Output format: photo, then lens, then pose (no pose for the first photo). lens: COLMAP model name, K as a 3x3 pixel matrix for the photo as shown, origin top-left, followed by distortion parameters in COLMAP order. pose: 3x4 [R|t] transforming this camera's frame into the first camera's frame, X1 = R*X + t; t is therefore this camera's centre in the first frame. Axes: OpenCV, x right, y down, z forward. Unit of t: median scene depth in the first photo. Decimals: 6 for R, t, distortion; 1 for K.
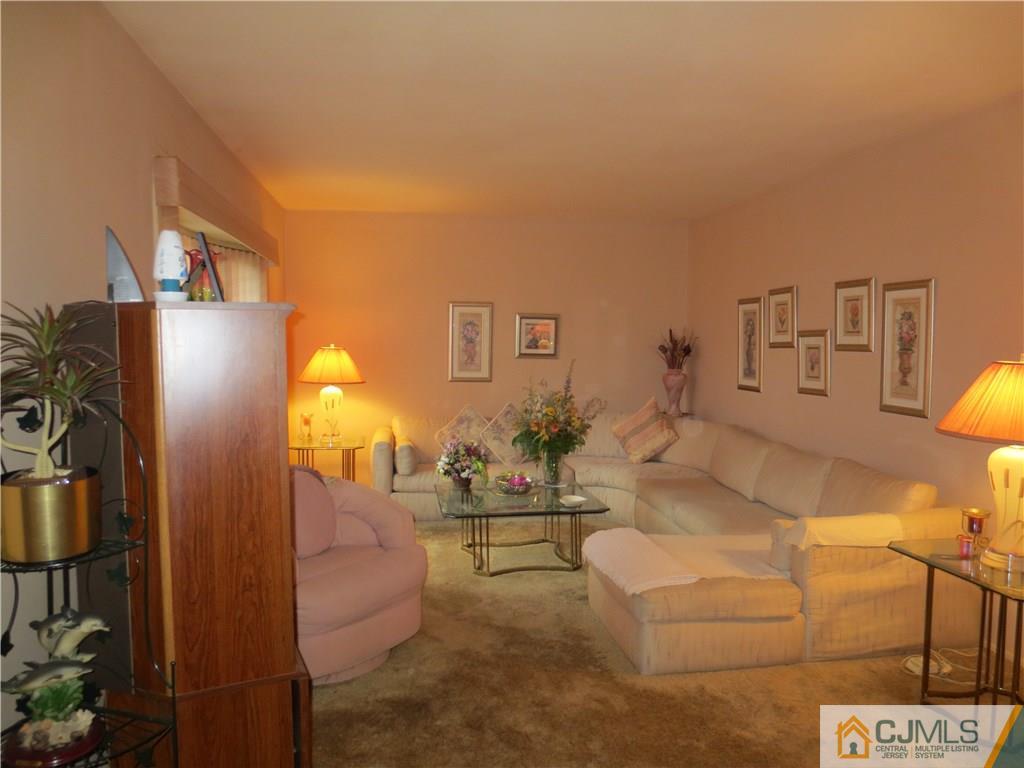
lens RADIAL K [[722.8, 0, 512.1], [0, 722.8, 383.8], [0, 0, 1]] dist [-0.007817, -0.000800]
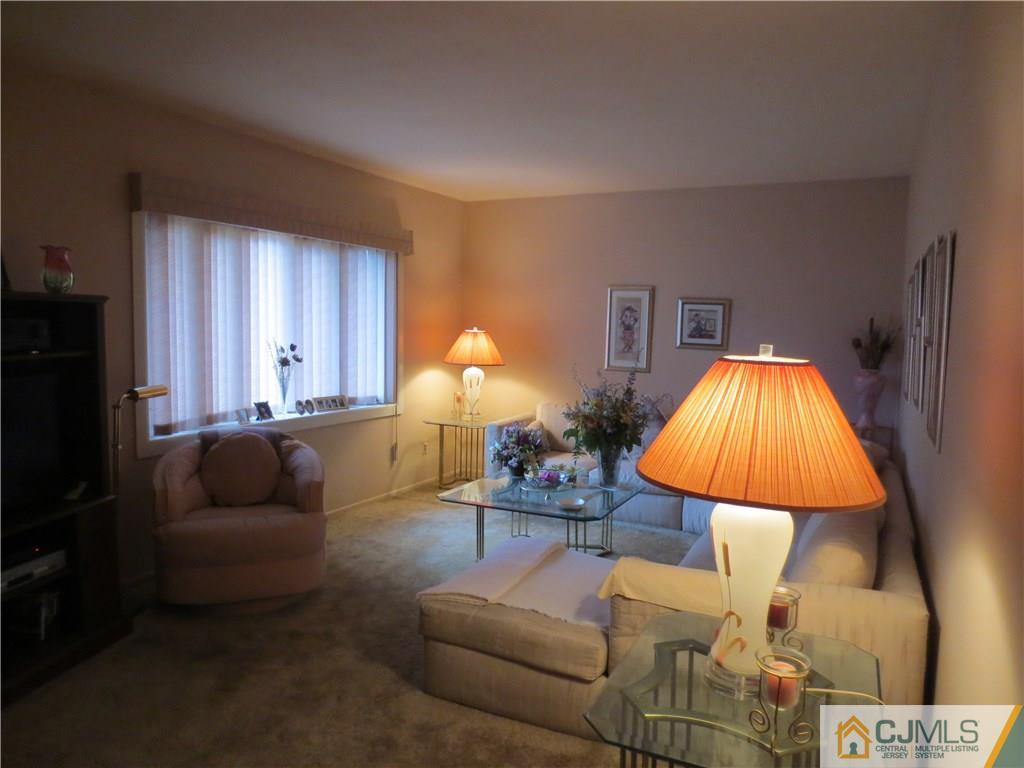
lens RADIAL K [[722.8, 0, 512.3], [0, 722.8, 380.9], [0, 0, 1]] dist [-0.007817, -0.000800]
pose [[0.825639, 0.060570, -0.560938, 0.346248], [-0.055154, 0.998124, 0.026596, -0.007360], [0.561497, 0.008979, 0.827430, 0.143117]]
